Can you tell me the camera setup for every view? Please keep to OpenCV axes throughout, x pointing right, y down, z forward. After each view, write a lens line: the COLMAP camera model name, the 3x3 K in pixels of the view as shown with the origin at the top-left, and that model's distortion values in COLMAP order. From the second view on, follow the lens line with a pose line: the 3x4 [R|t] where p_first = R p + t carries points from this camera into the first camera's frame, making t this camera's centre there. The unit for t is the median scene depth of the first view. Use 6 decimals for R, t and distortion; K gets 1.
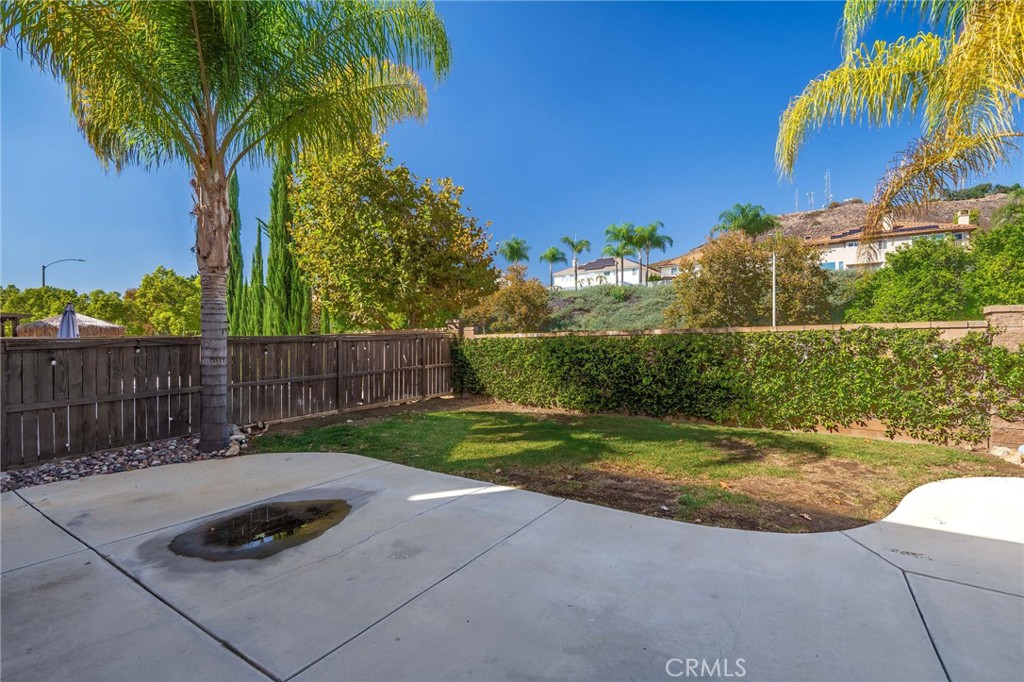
lens RADIAL K [[457.5, 0, 509.2], [0, 457.5, 338.9], [0, 0, 1]] dist [-0.004626, -0.000295]
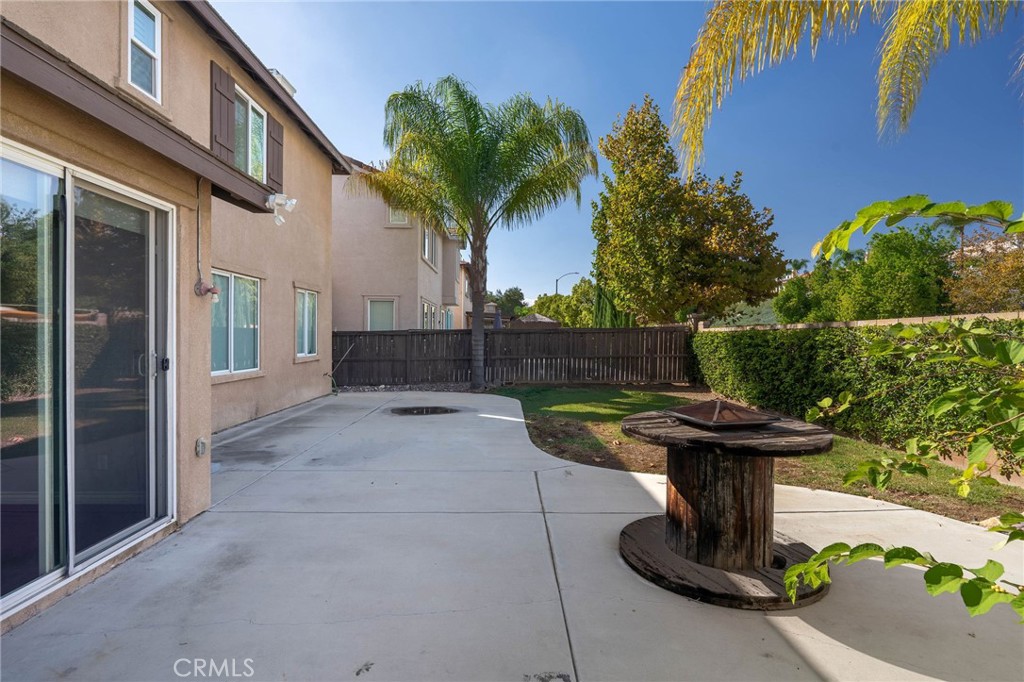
lens RADIAL K [[496.2, 0, 512.0], [0, 496.2, 341.0], [0, 0, 1]] dist [-0.001443, 0.000034]
pose [[0.574794, 0.022412, -0.817991, 1.041818], [-0.008609, 0.999735, 0.021342, -0.000497], [0.818253, -0.005225, 0.574835, -0.050846]]
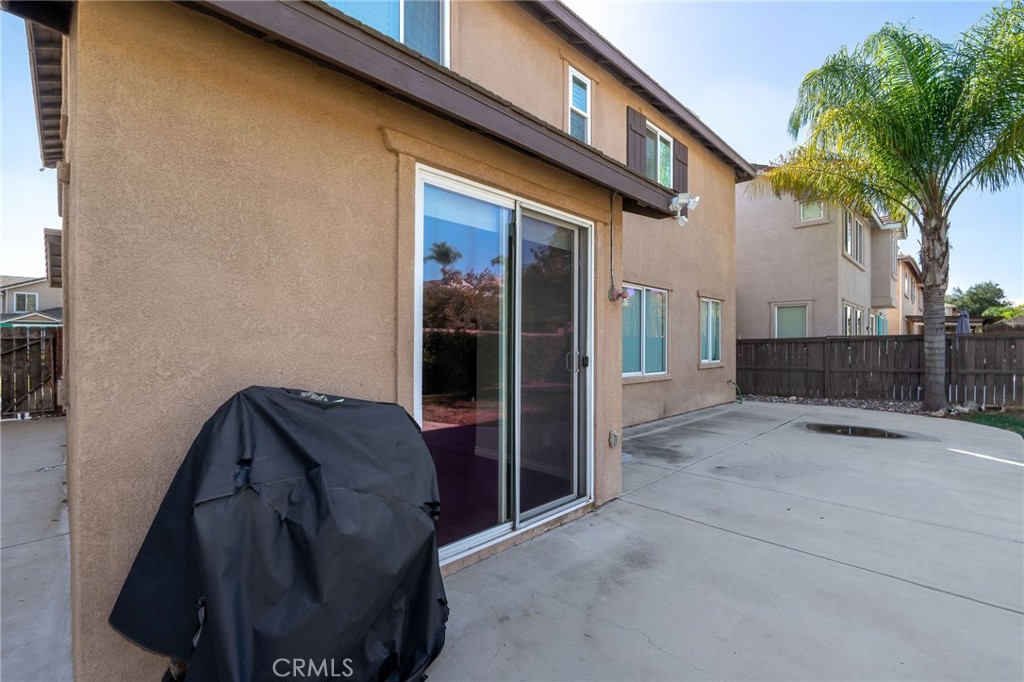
lens RADIAL K [[457.5, 0, 509.2], [0, 457.5, 338.9], [0, 0, 1]] dist [-0.004626, -0.000295]
pose [[-0.193868, -0.000366, -0.981028, 0.975344], [0.002279, 0.999997, -0.000823, 0.009335], [0.981025, -0.002395, -0.193867, -0.036004]]
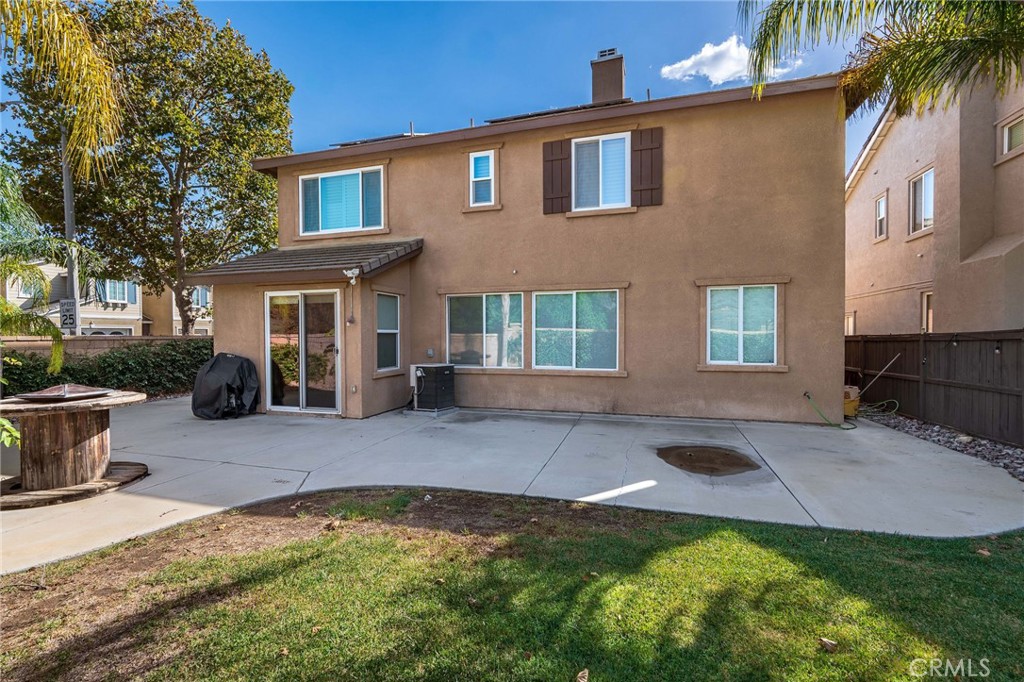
lens RADIAL K [[457.5, 0, 509.2], [0, 457.5, 338.9], [0, 0, 1]] dist [-0.004626, -0.000295]
pose [[-0.955562, 0.010311, -0.294609, 0.309224], [0.008534, 0.999937, 0.007317, 0.004247], [0.294666, 0.004477, -0.955590, 1.350656]]
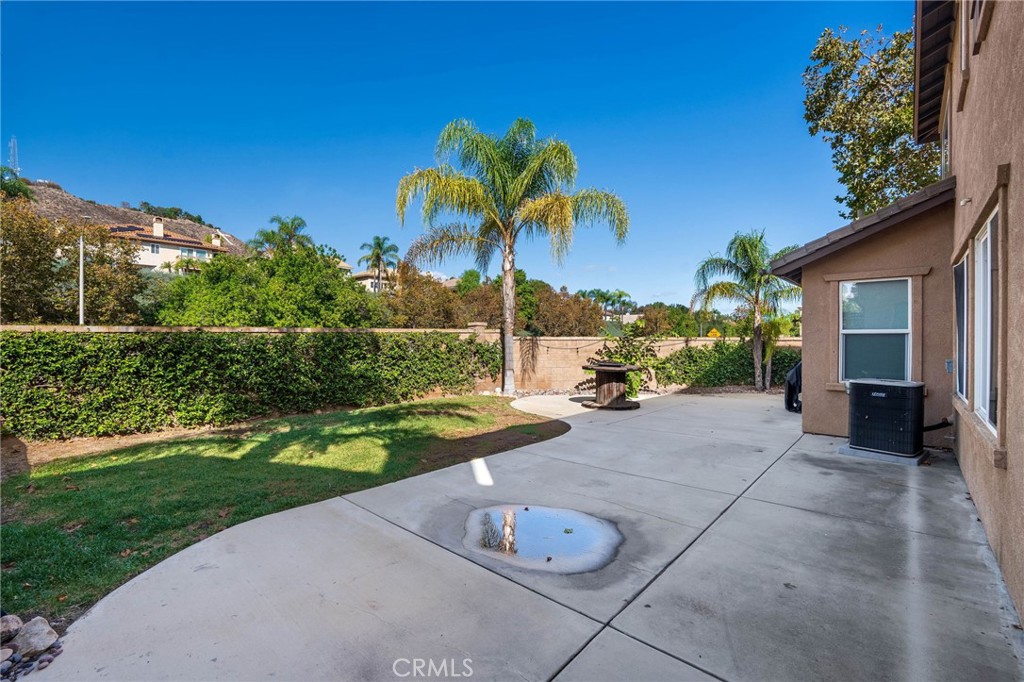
lens RADIAL K [[457.5, 0, 509.2], [0, 457.5, 338.9], [0, 0, 1]] dist [-0.004626, -0.000295]
pose [[0.138123, 0.006543, 0.990394, -0.885359], [-0.002600, 0.999977, -0.006244, 0.013412], [-0.990412, -0.001712, 0.138136, 0.568502]]
